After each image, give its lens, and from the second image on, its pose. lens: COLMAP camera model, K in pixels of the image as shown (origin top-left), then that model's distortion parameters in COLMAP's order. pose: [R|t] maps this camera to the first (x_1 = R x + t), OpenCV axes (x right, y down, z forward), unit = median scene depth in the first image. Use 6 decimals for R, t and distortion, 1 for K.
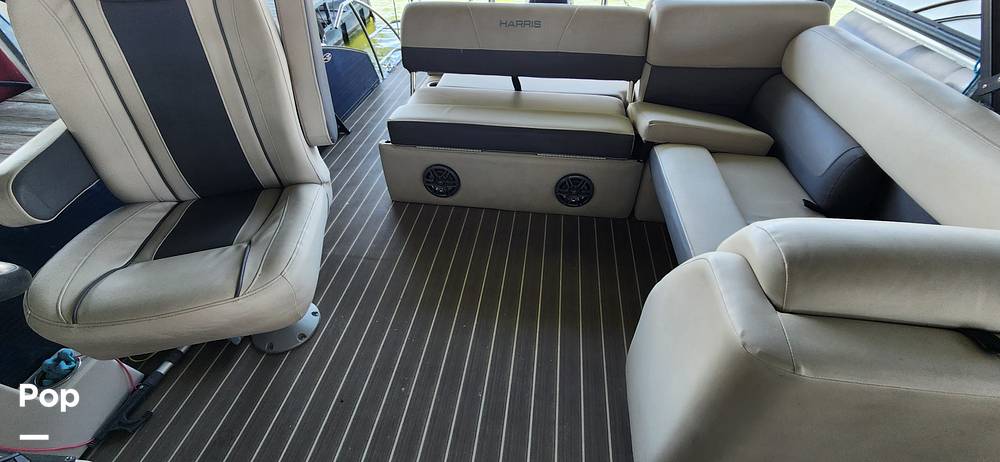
lens RADIAL K [[416.7, 0, 501.1], [0, 416.7, 225.7], [0, 0, 1]] dist [-0.002047, -0.000812]
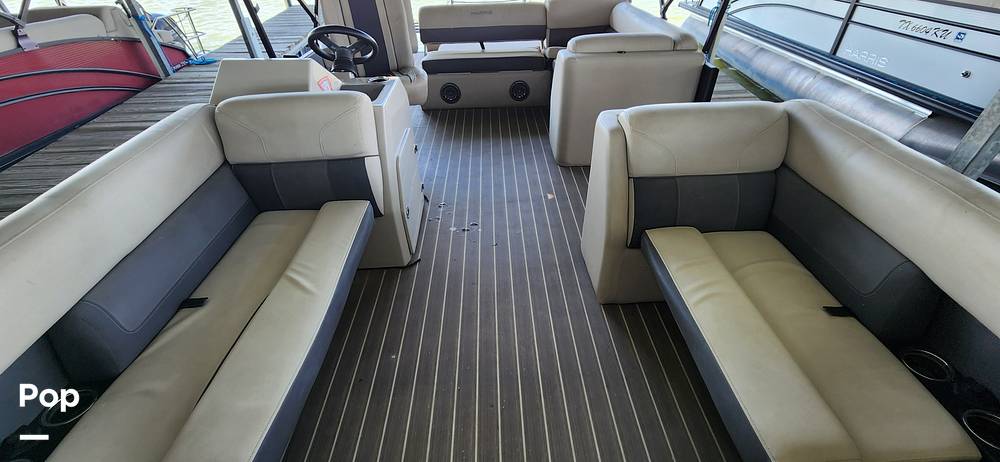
lens RADIAL K [[416.7, 0, 500.0], [0, 416.7, 231.2], [0, 0, 1]] dist [-0.002047, -0.000812]
pose [[0.986466, -0.113970, 0.117881, -0.211154], [0.123561, 0.989305, -0.077516, 0.673896], [-0.107786, 0.091032, 0.989998, -0.831046]]
